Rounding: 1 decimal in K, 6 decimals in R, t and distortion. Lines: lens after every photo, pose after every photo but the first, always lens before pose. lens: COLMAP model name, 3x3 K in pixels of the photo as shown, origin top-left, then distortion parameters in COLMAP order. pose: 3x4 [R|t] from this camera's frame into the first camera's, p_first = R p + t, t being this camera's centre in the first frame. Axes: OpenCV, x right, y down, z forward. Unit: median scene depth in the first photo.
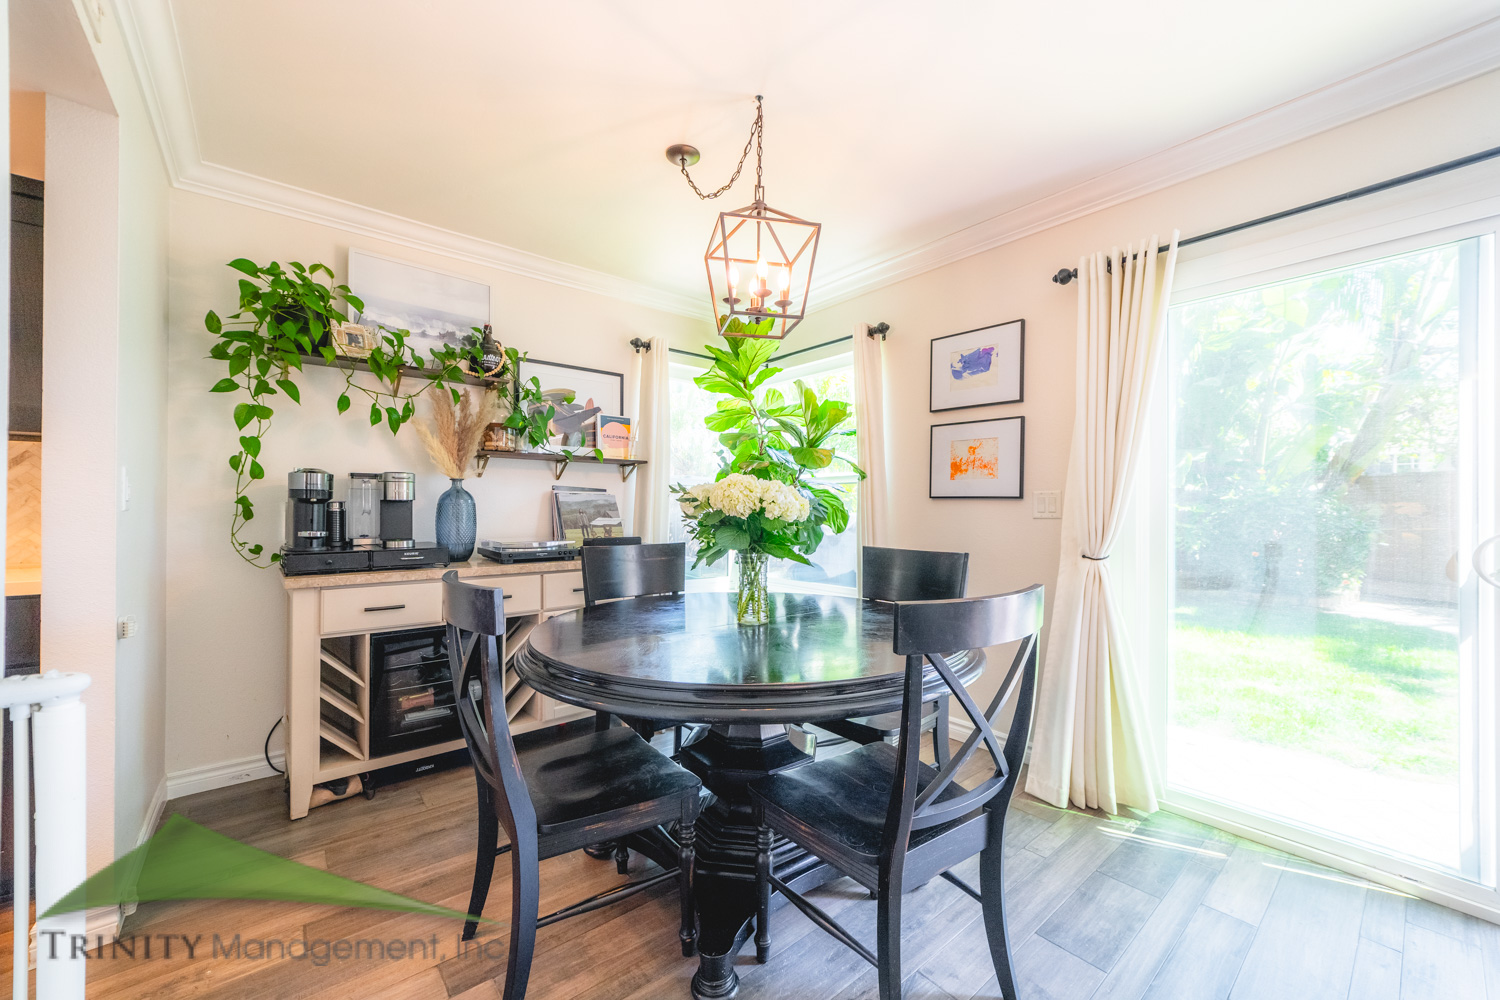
lens RADIAL K [[576.6, 0, 750.0], [0, 576.6, 500.0], [0, 0, 1]] dist [0.000016, 0.000345]
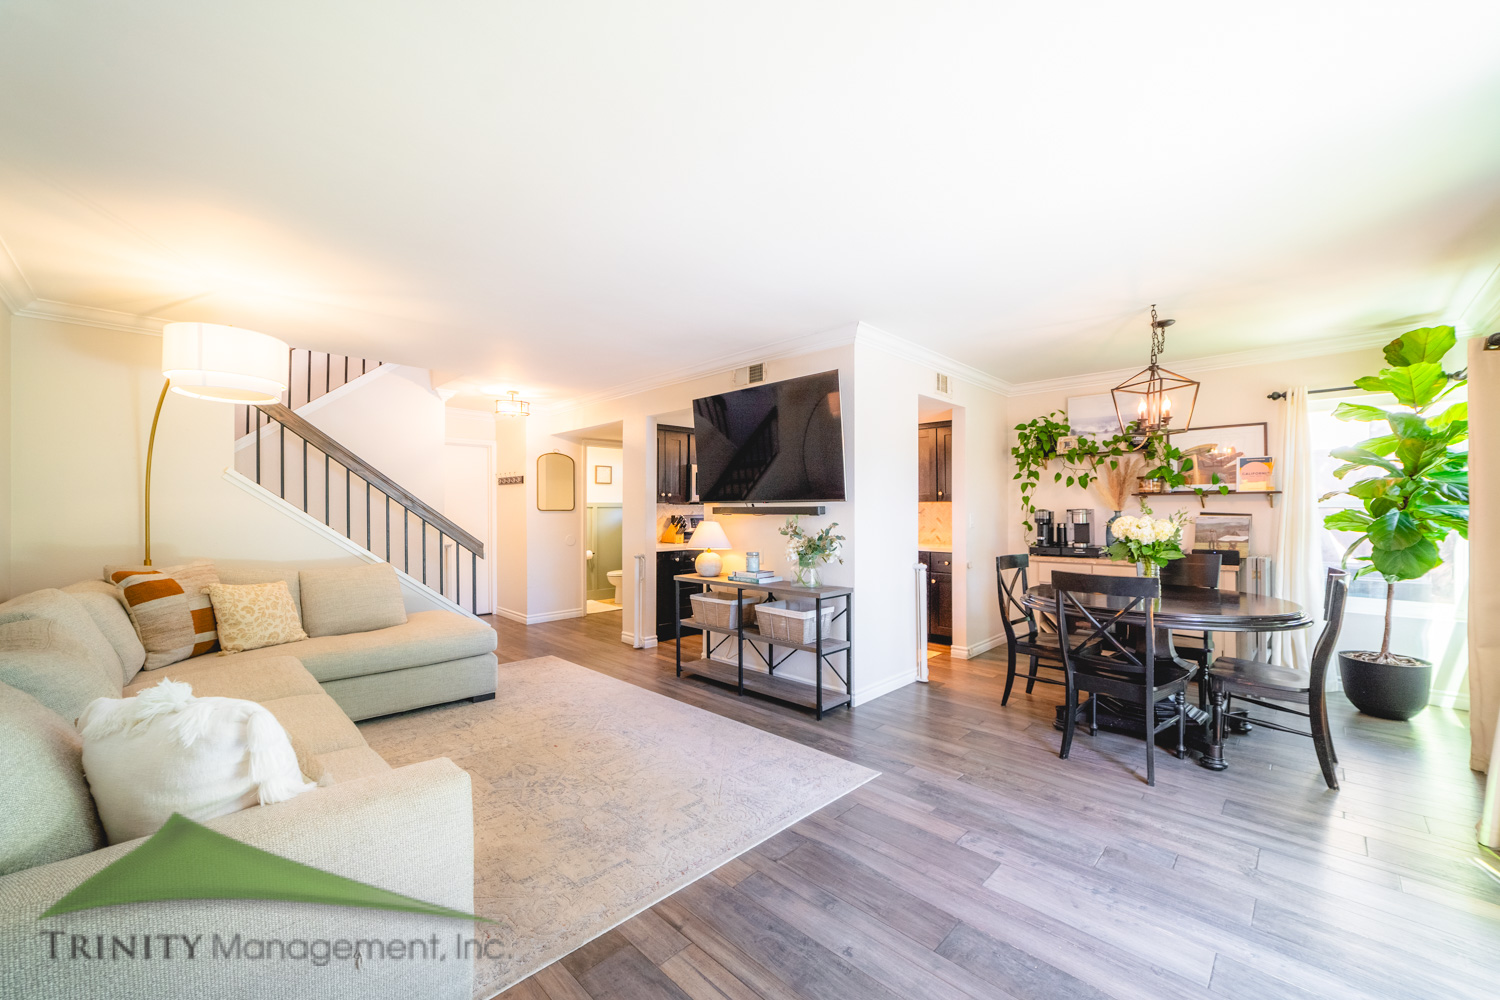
lens RADIAL K [[576.6, 0, 750.0], [0, 576.6, 500.0], [0, 0, 1]] dist [0.000016, 0.000345]
pose [[0.088869, -0.031241, -0.995553, 1.198299], [0.007125, 0.999502, -0.030728, -0.024253], [0.996018, -0.004363, 0.089047, -0.297075]]
